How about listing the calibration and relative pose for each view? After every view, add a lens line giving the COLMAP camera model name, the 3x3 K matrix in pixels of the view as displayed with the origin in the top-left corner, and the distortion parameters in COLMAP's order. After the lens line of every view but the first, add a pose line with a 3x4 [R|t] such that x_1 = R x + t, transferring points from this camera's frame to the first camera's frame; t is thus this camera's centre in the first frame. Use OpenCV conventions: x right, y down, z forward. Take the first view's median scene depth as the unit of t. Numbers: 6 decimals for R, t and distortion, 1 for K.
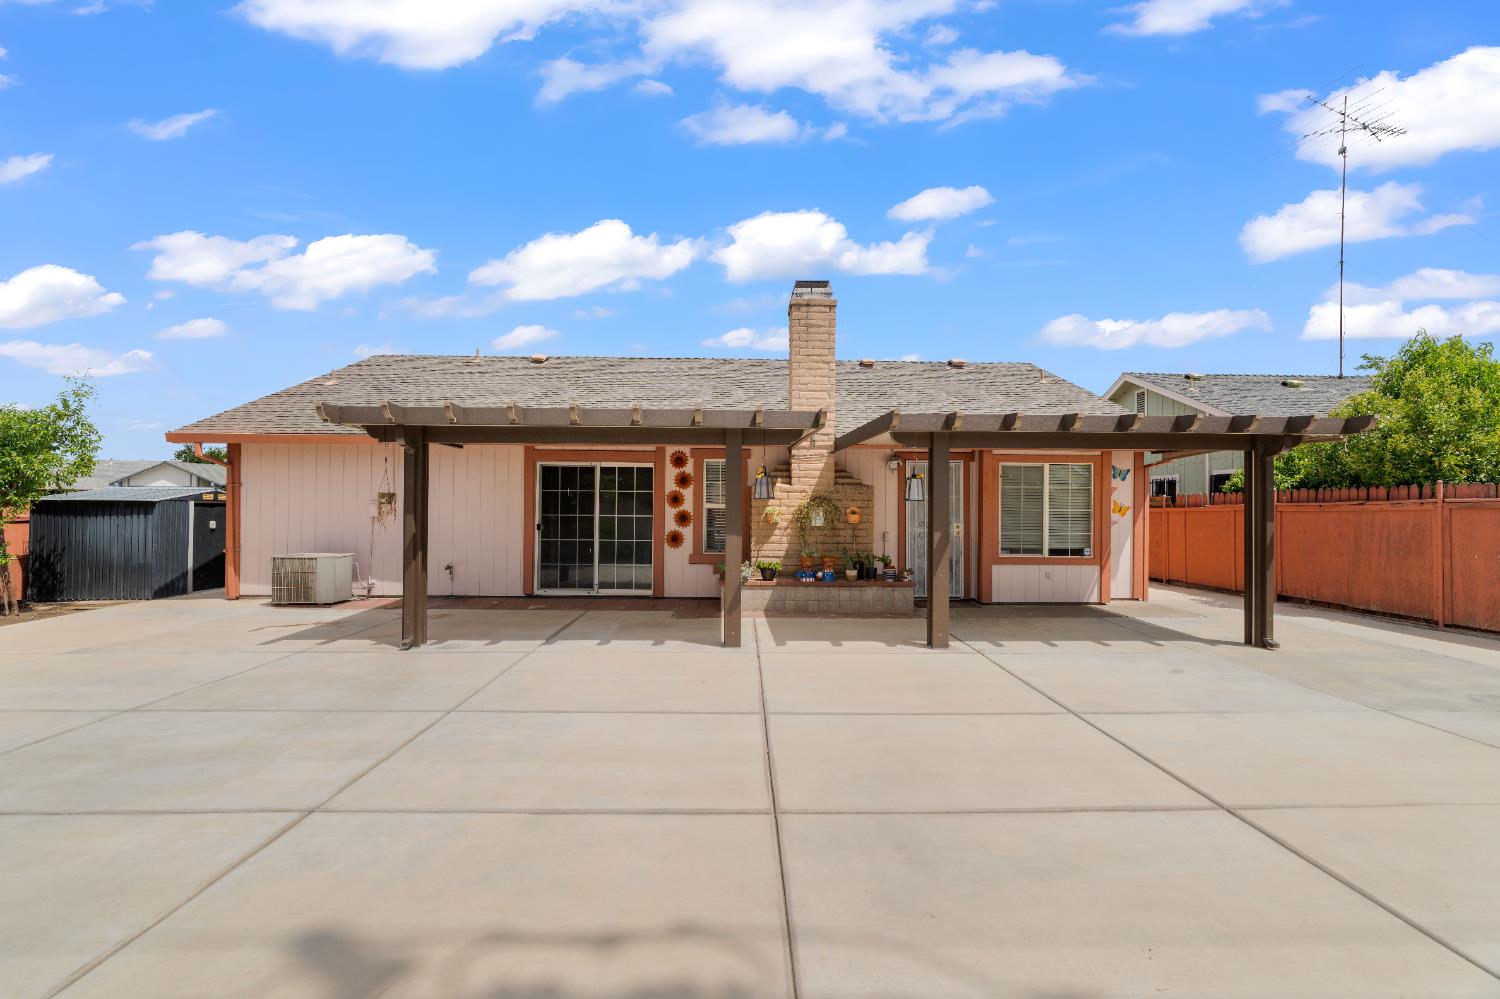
lens RADIAL K [[678.2, 0, 742.6], [0, 678.2, 499.5], [0, 0, 1]] dist [-0.002789, 0.000155]
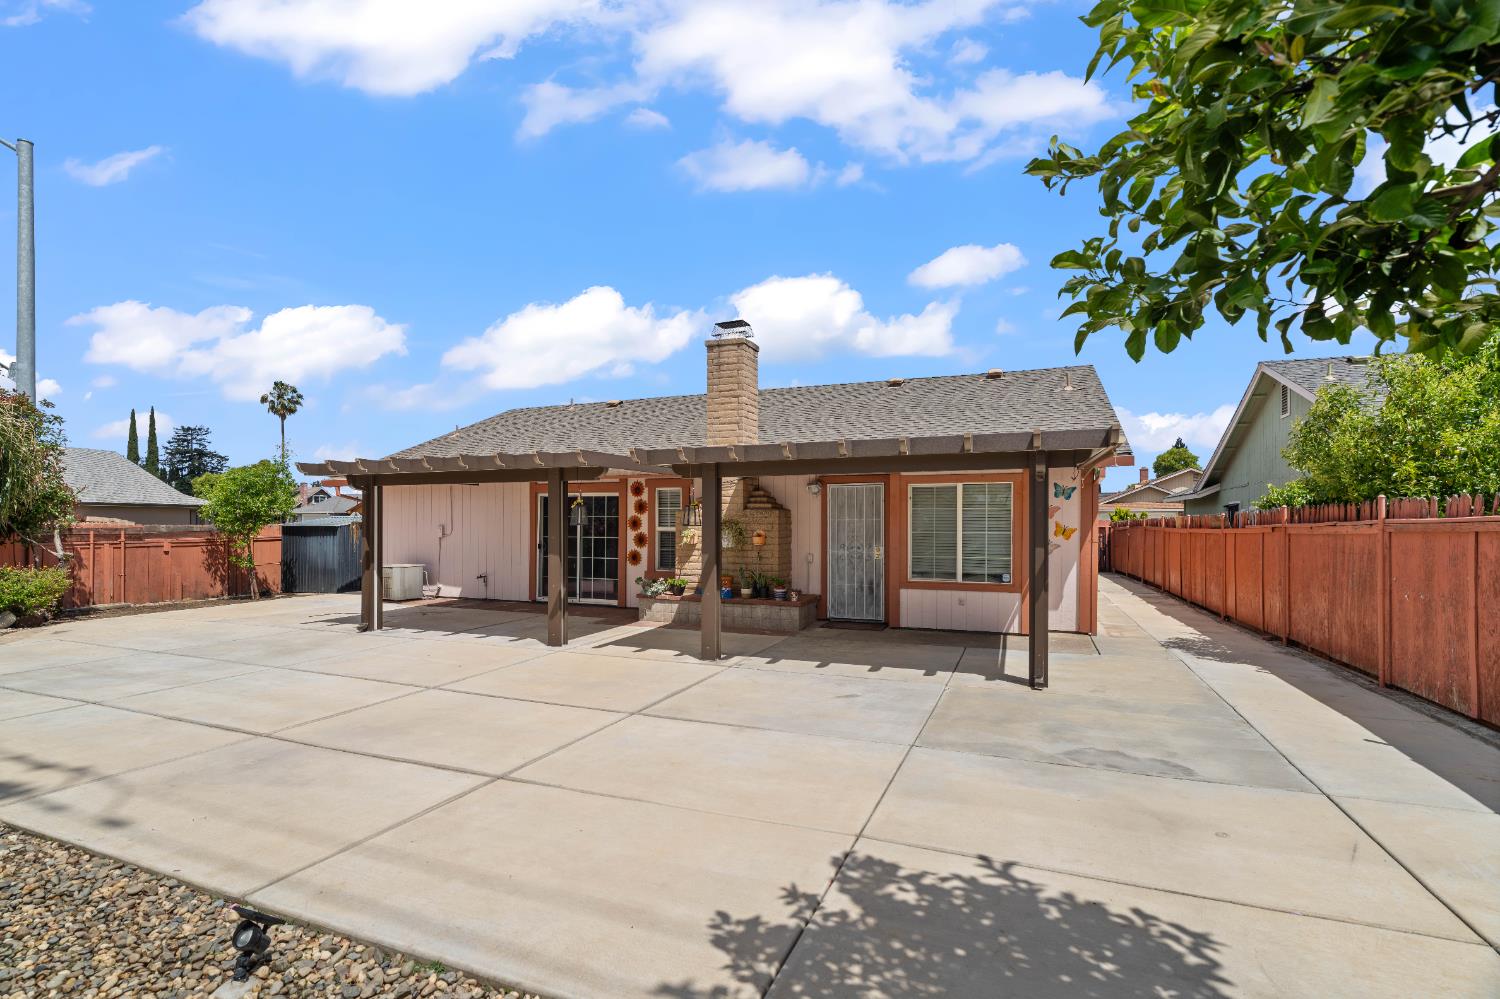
lens RADIAL K [[679.1, 0, 749.2], [0, 679.1, 523.9], [0, 0, 1]] dist [-0.005787, -0.000137]
pose [[0.919472, -0.004935, -0.393125, 0.548313], [0.008703, 0.999932, 0.007802, -0.006810], [0.393060, -0.010595, 0.919452, 0.009457]]
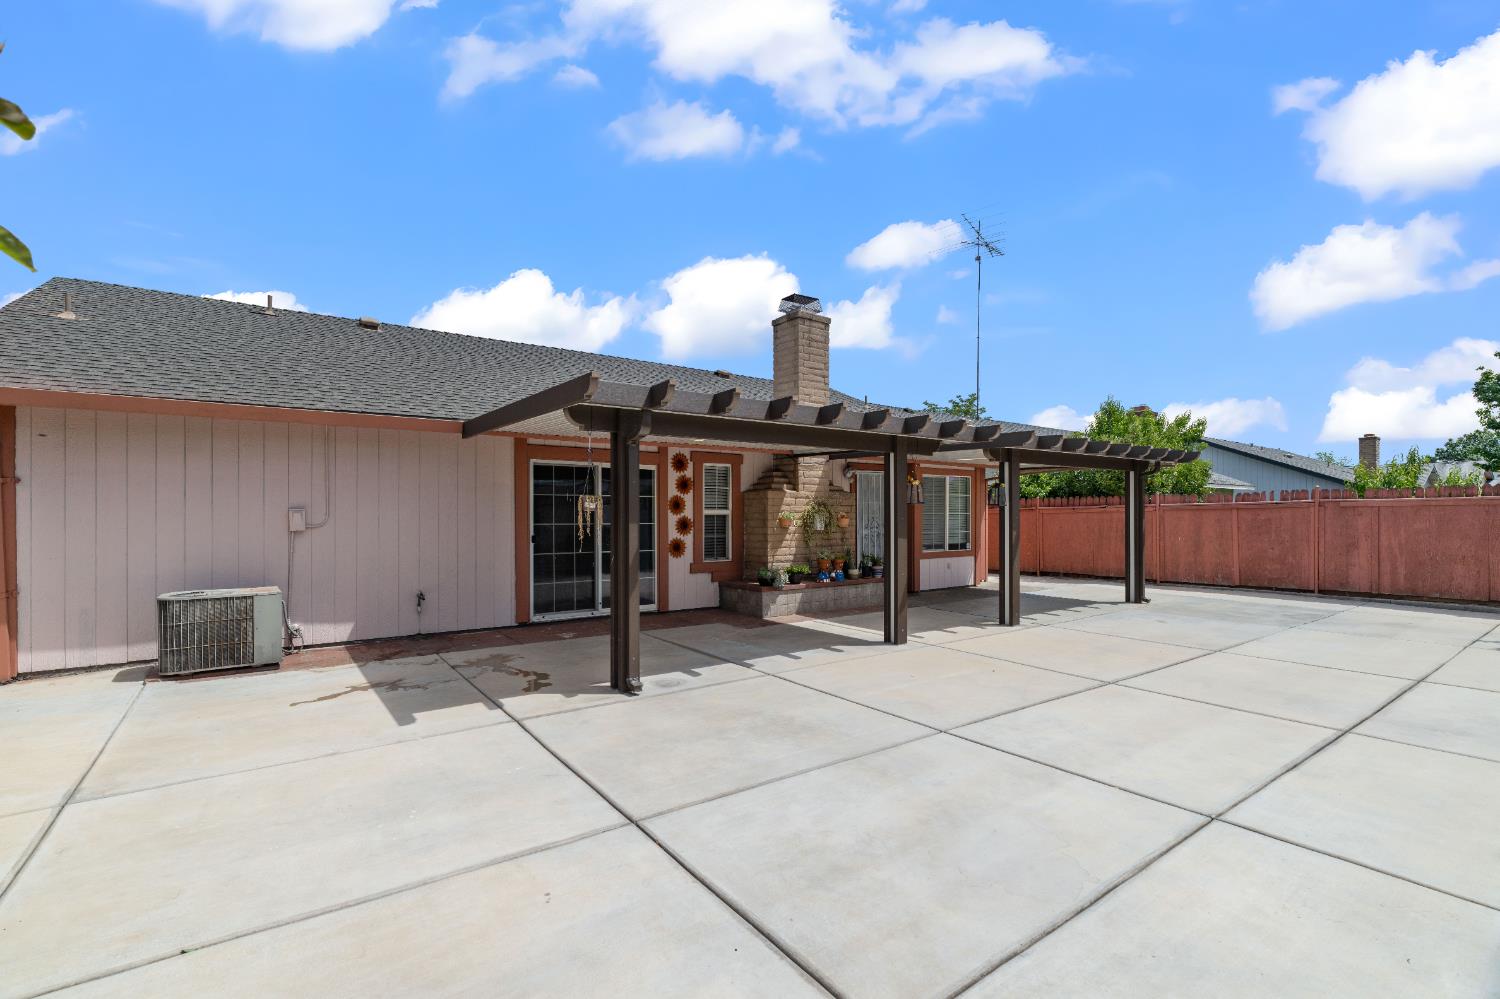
lens RADIAL K [[675.5, 0, 746.5], [0, 675.5, 513.8], [0, 0, 1]] dist [-0.002969, -0.000273]
pose [[0.824695, -0.008314, 0.565516, -0.556102], [0.002320, 0.999933, 0.011317, 0.001420], [-0.565572, -0.008021, 0.824660, 0.184790]]
